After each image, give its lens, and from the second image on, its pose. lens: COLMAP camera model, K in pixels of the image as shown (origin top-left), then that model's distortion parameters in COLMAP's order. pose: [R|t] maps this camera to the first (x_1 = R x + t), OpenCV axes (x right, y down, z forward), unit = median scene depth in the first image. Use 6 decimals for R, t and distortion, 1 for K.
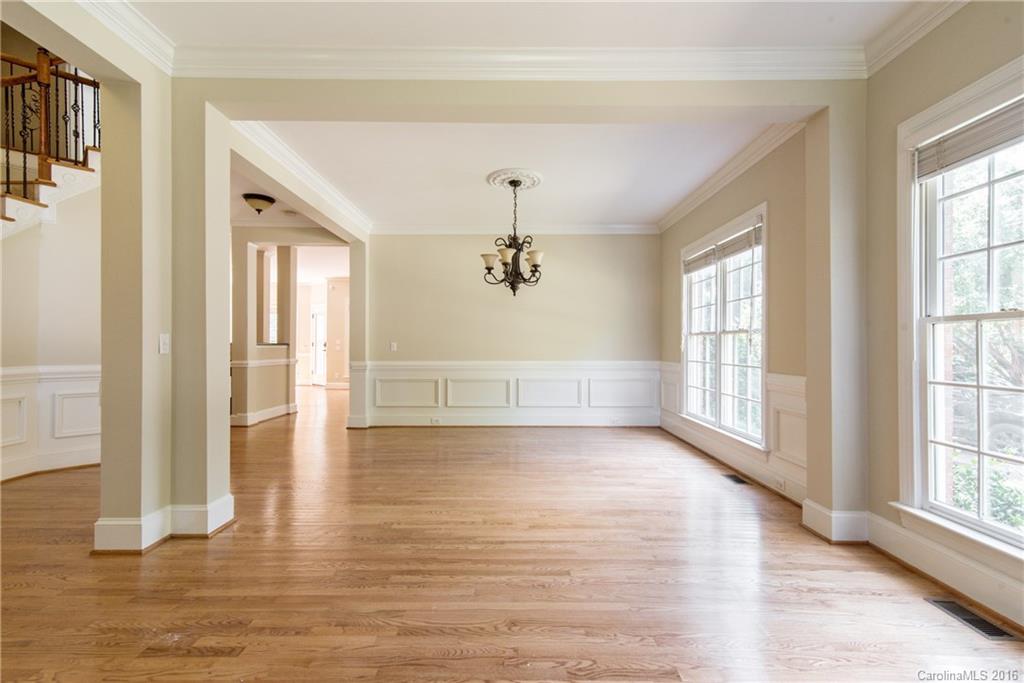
lens RADIAL K [[465.6, 0, 512.3], [0, 465.6, 343.0], [0, 0, 1]] dist [0.009916, -0.000307]
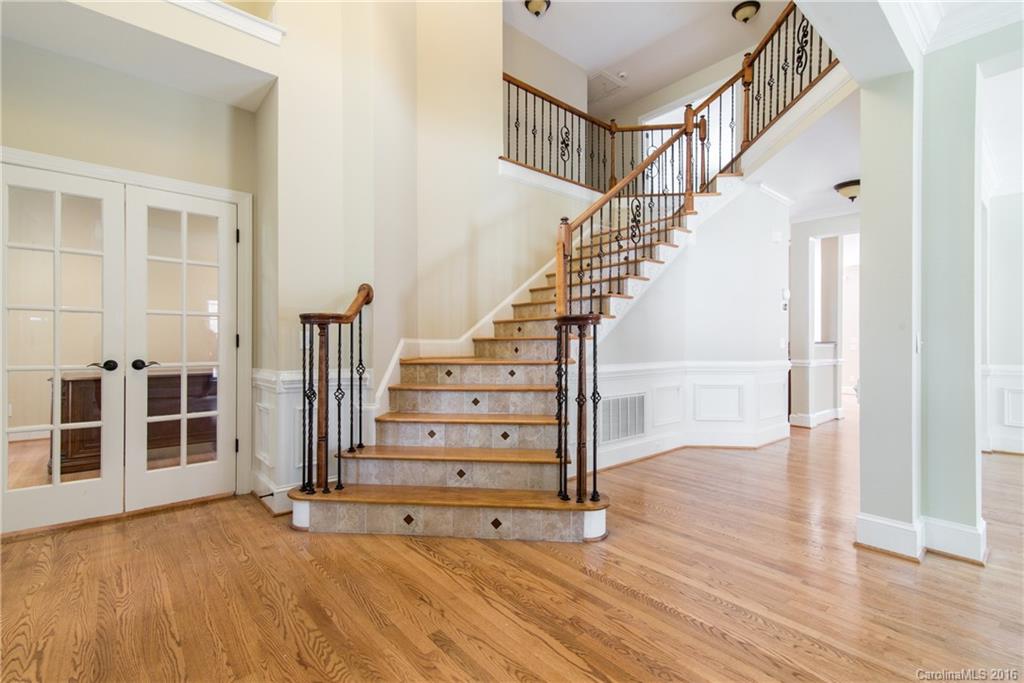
lens RADIAL K [[465.6, 0, 511.0], [0, 465.6, 345.5], [0, 0, 1]] dist [0.009916, -0.000307]
pose [[0.643753, 0.000824, -0.765233, -0.224353], [0.005947, 0.999964, 0.006080, -0.001747], [0.765210, -0.008465, 0.643725, -0.095264]]
